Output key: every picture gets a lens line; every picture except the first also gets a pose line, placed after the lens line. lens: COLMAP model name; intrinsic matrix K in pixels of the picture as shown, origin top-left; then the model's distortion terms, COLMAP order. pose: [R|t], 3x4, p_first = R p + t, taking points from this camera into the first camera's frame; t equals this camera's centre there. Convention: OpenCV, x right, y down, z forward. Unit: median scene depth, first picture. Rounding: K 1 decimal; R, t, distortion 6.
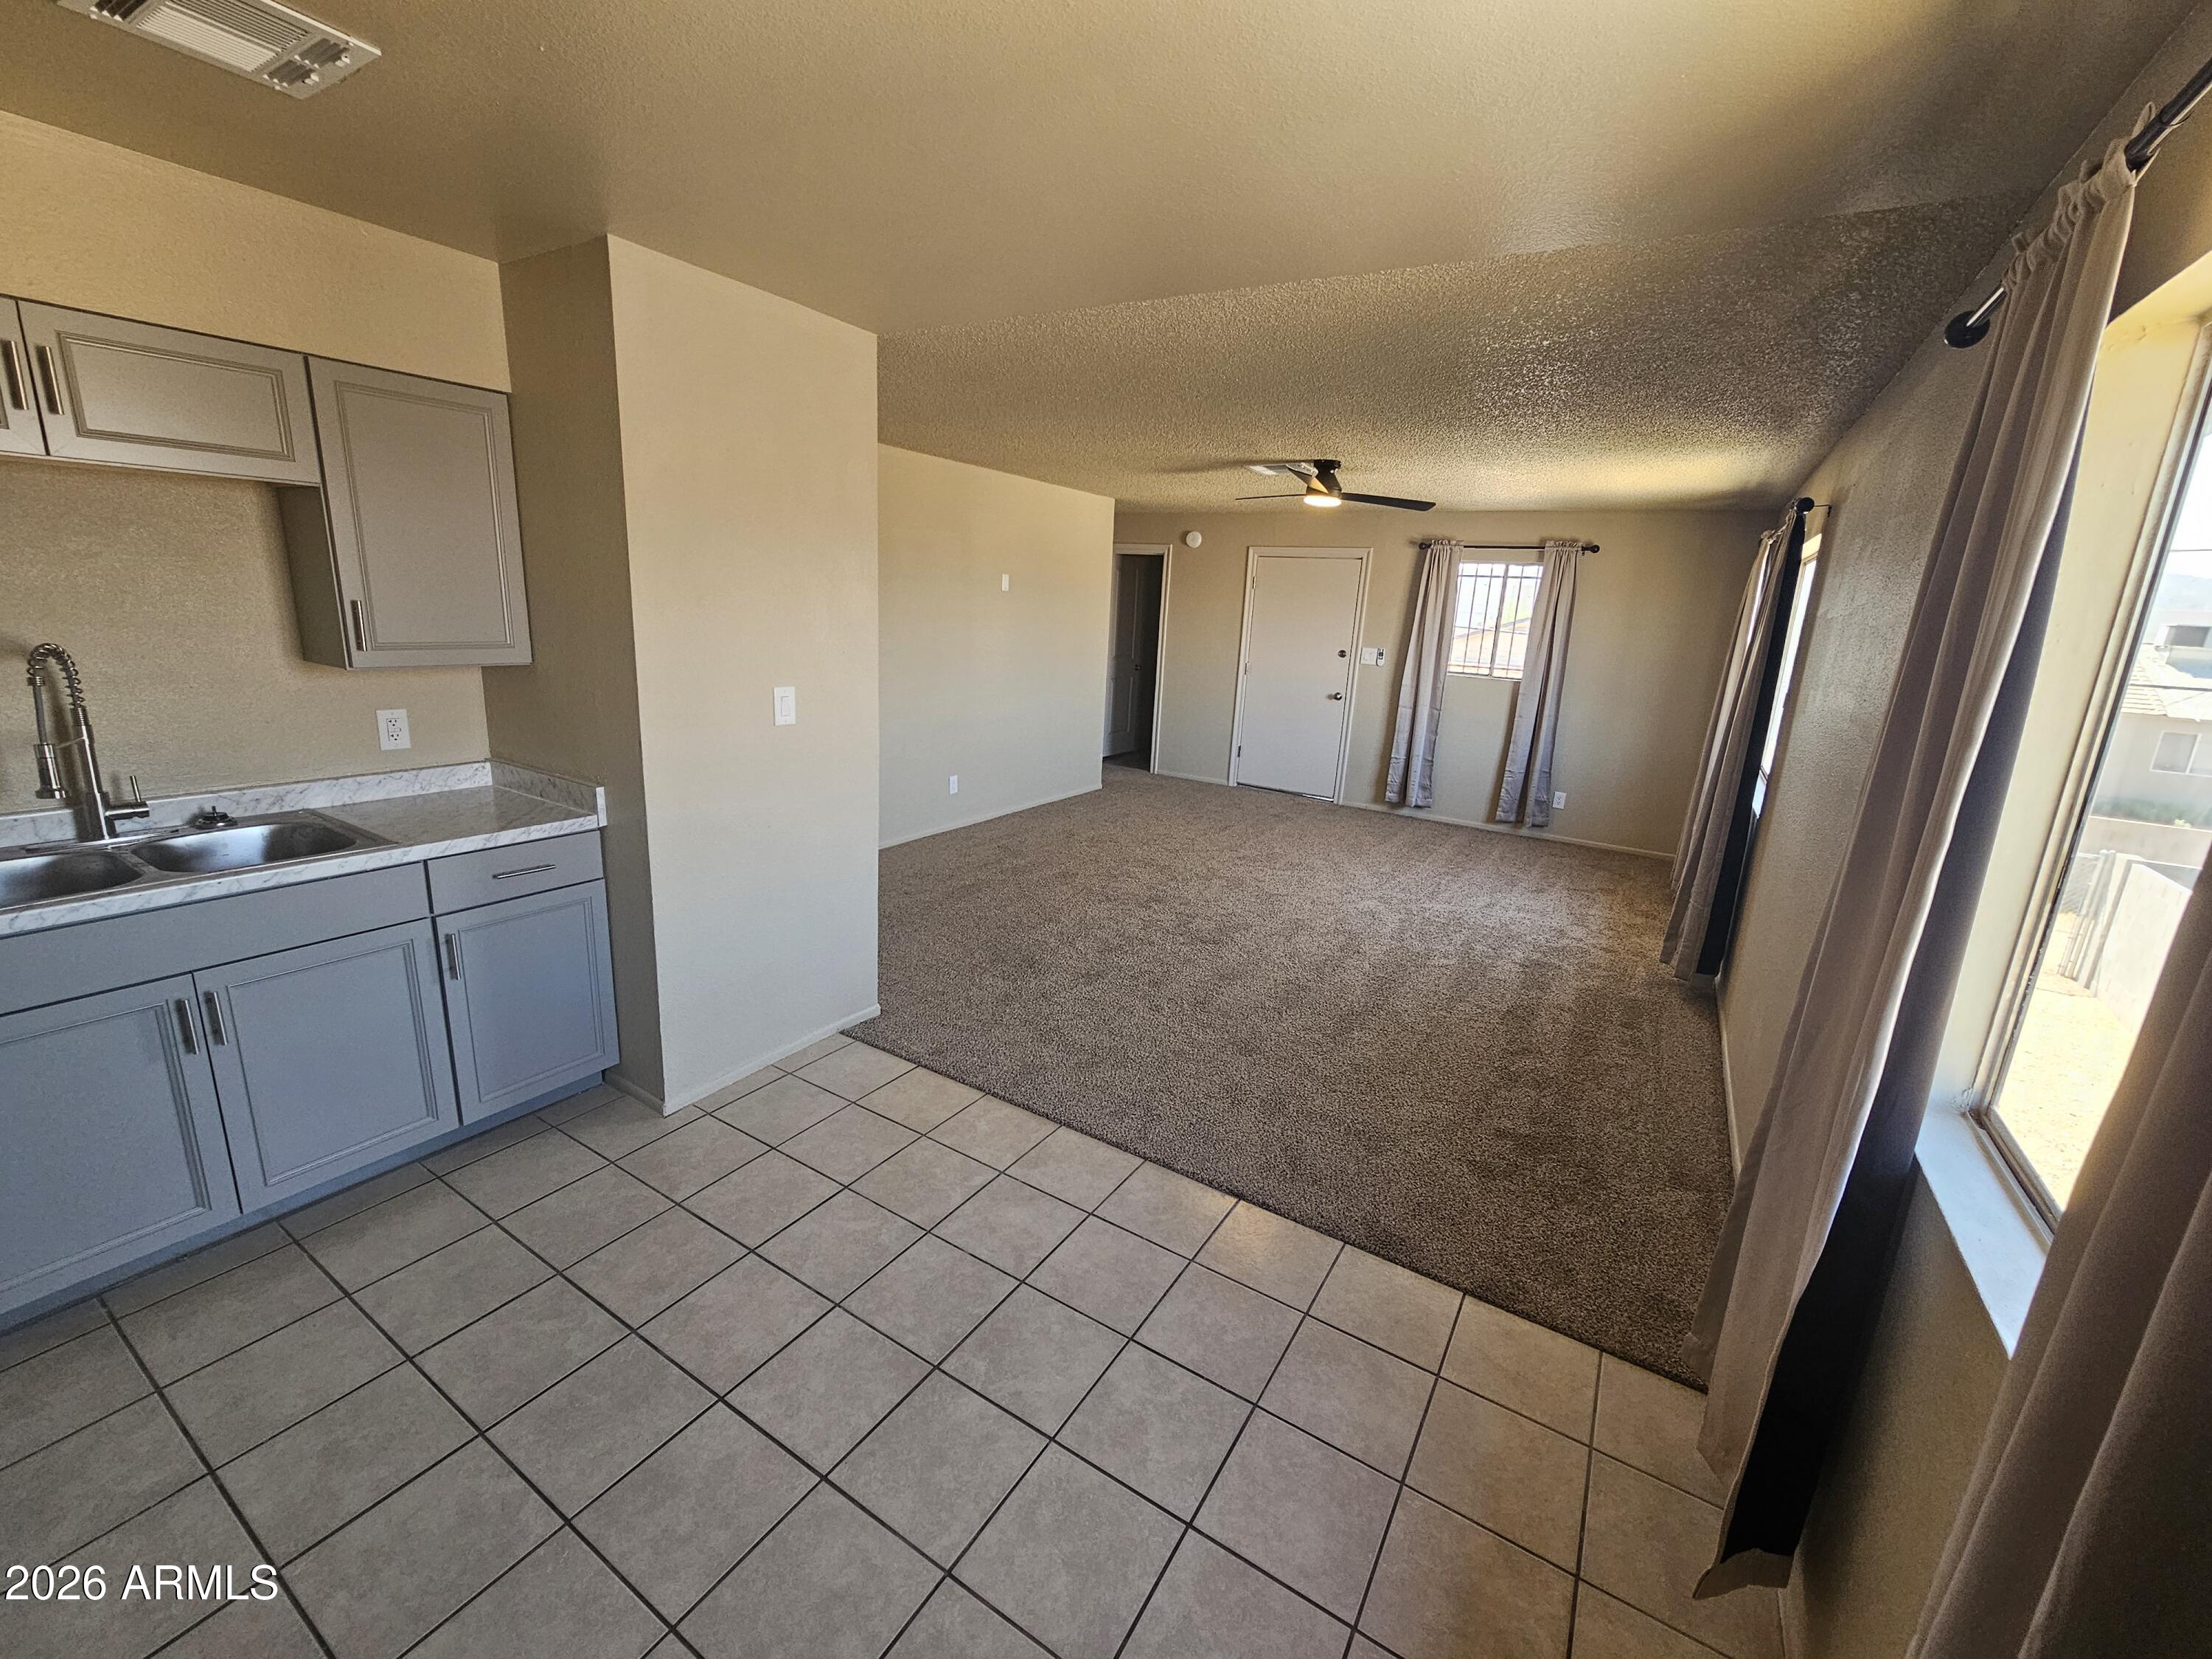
lens RADIAL K [[903.9, 0, 1109.5], [0, 903.9, 819.7], [0, 0, 1]] dist [-0.001469, -0.000200]
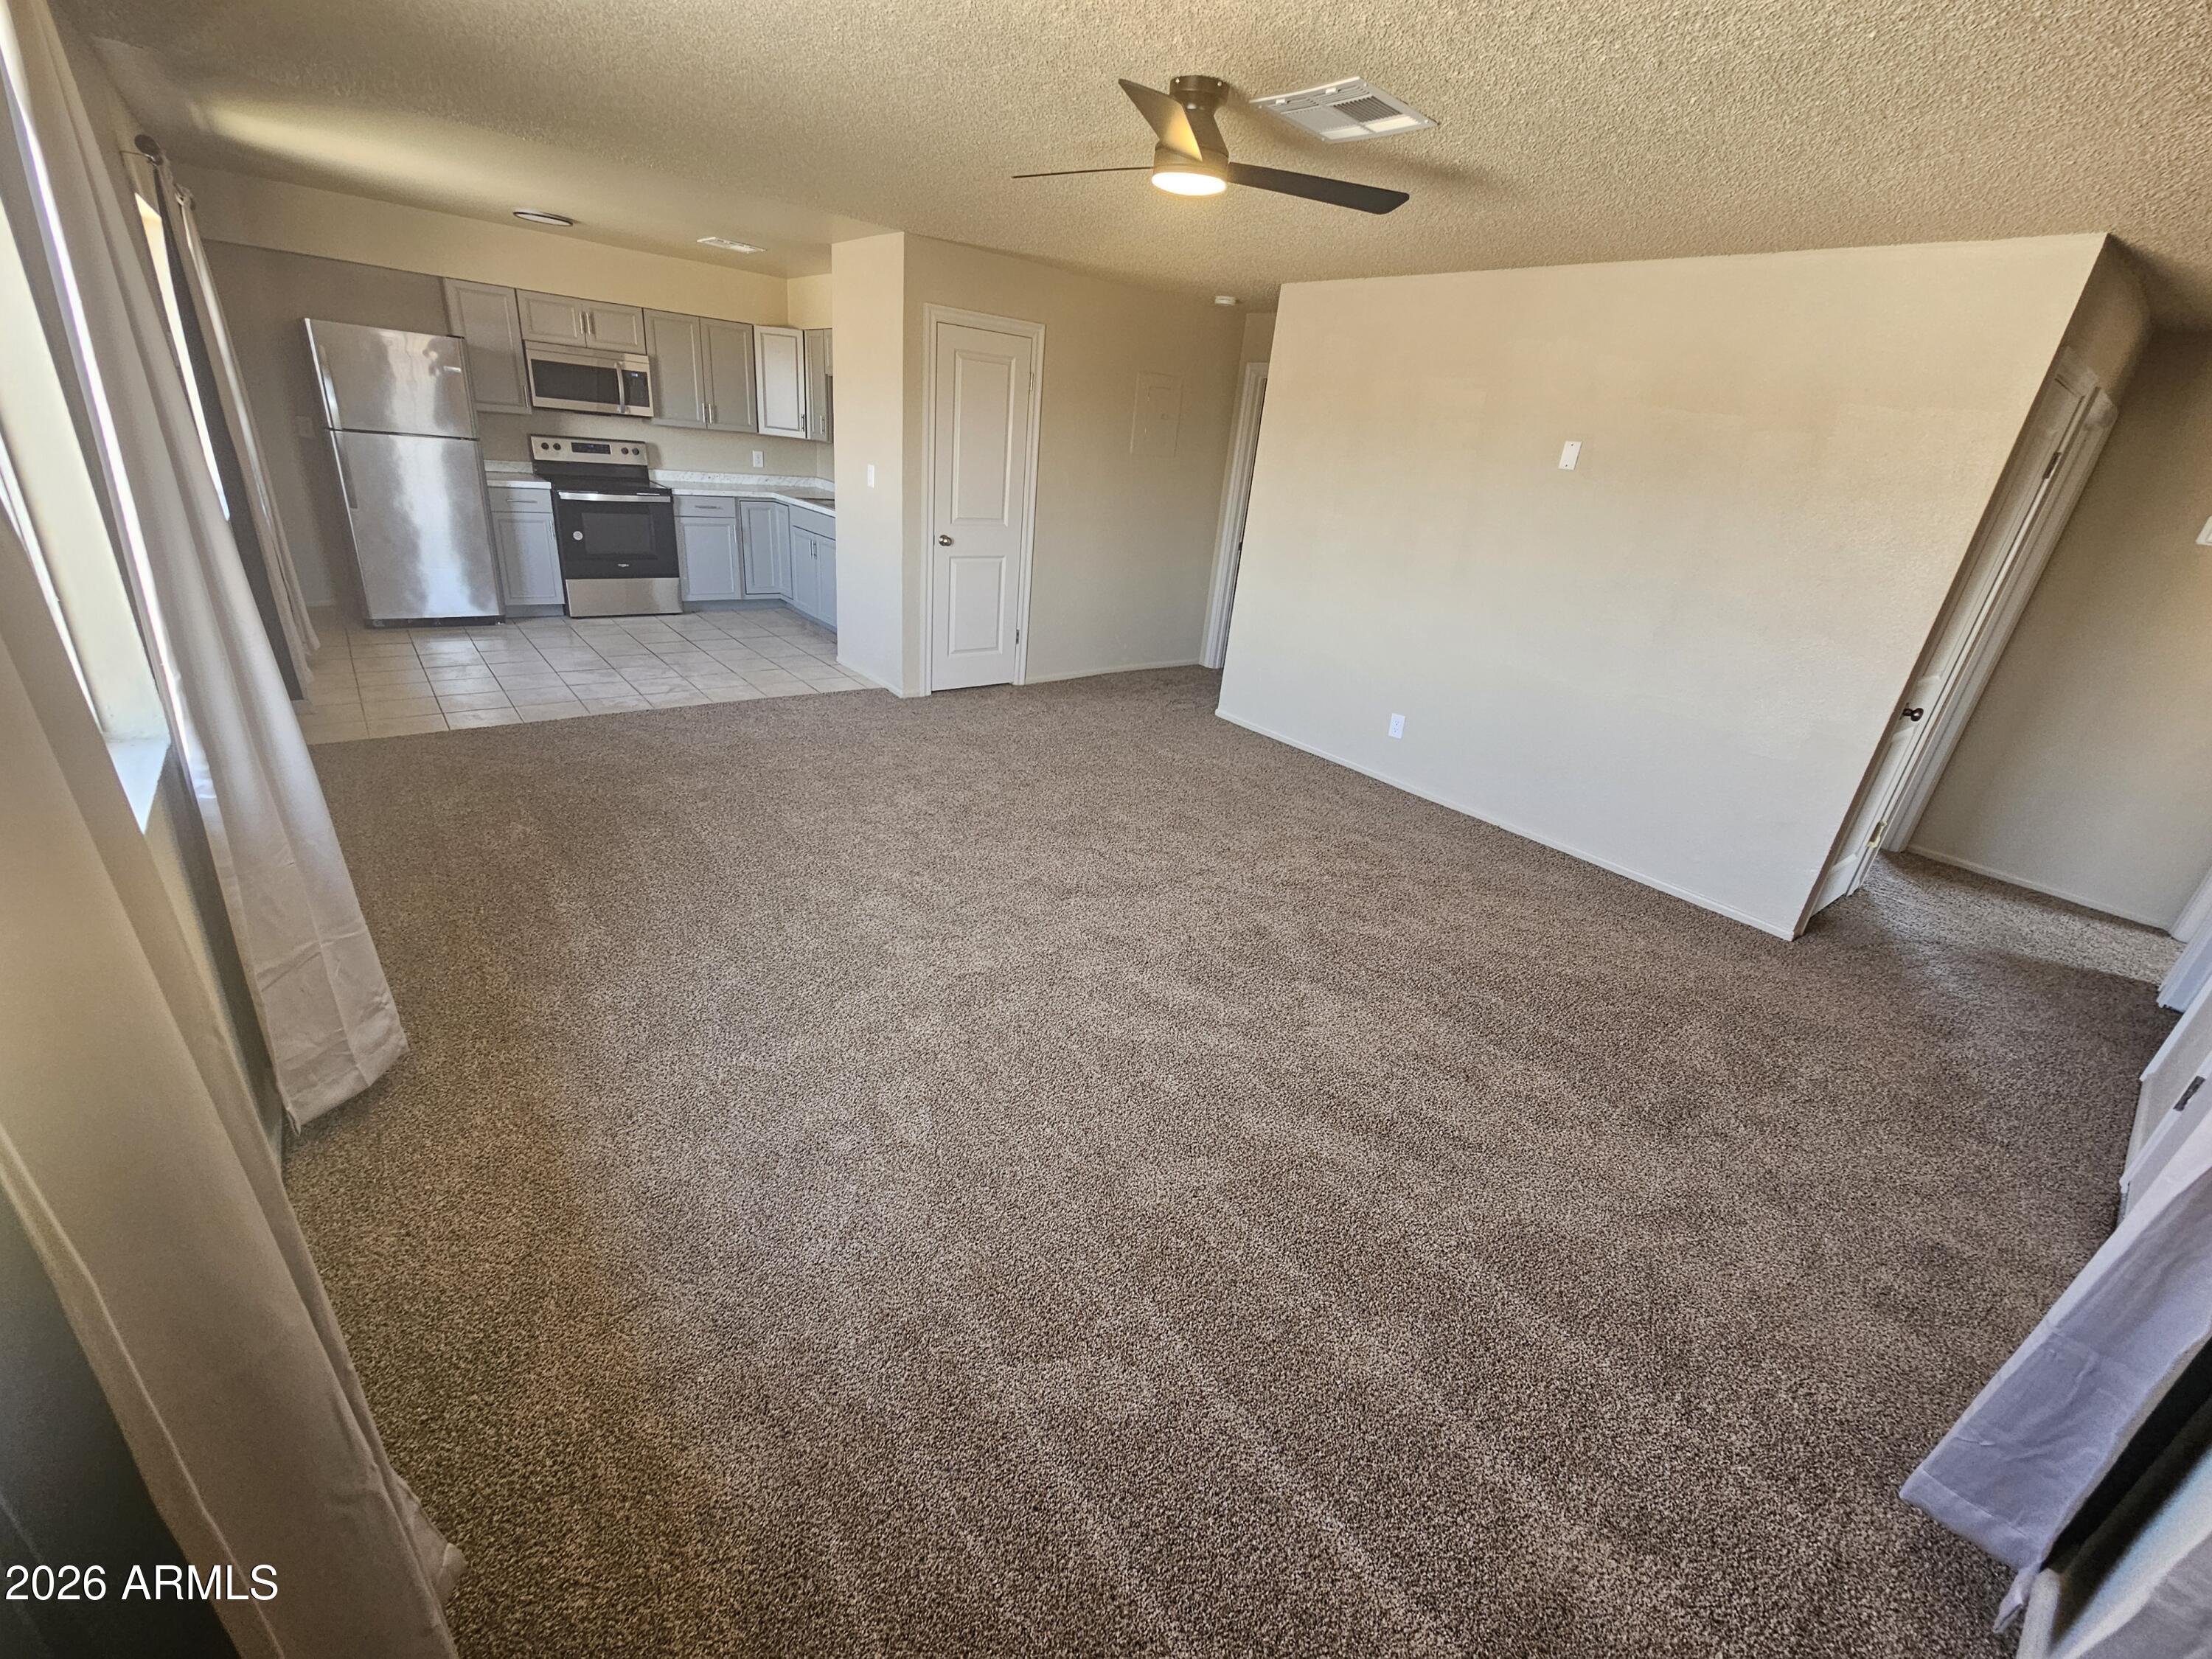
lens RADIAL K [[903.9, 0, 1109.5], [0, 903.9, 819.7], [0, 0, 1]] dist [-0.001469, -0.000200]
pose [[-0.314175, 0.293206, -0.902953, 1.634954], [-0.334403, 0.855978, 0.394305, -0.502974], [0.888520, 0.425831, -0.170878, 2.488518]]
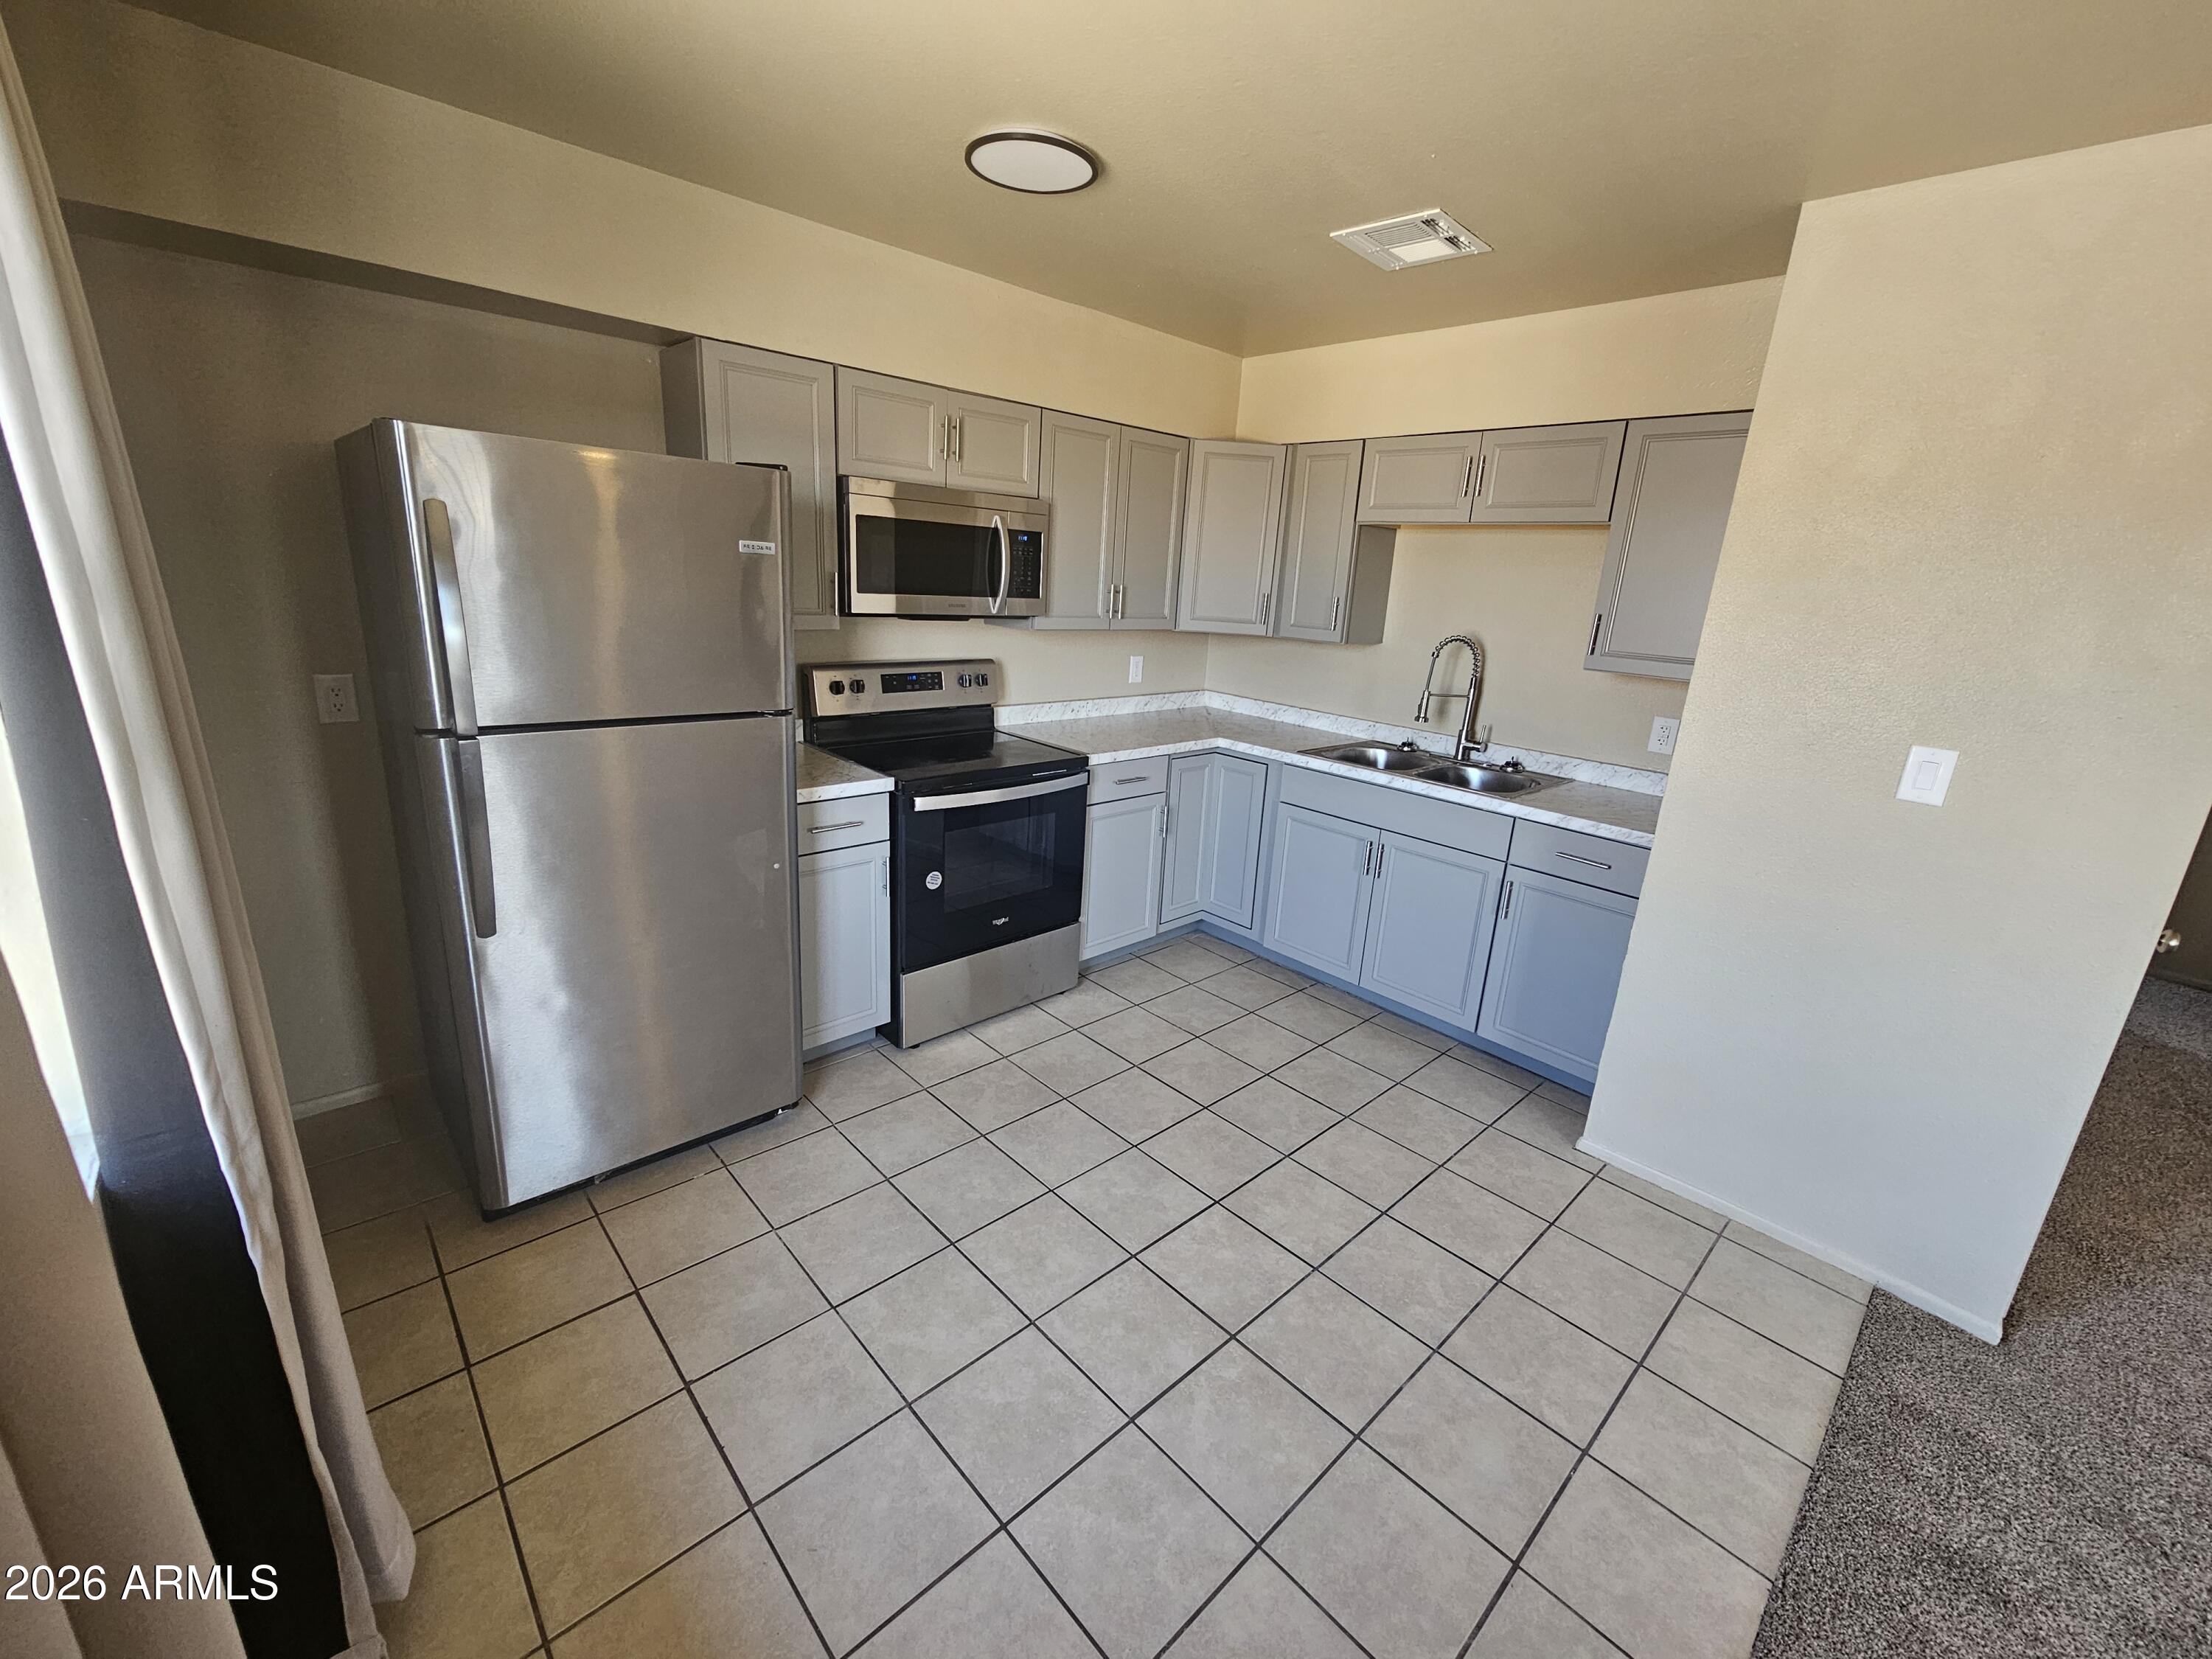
lens RADIAL K [[903.9, 0, 1109.5], [0, 903.9, 819.7], [0, 0, 1]] dist [-0.001469, -0.000200]
pose [[-0.253805, 0.193321, -0.947739, 0.547654], [-0.298470, 0.916355, 0.266850, -0.113790], [0.920054, 0.350600, -0.174875, 0.688757]]
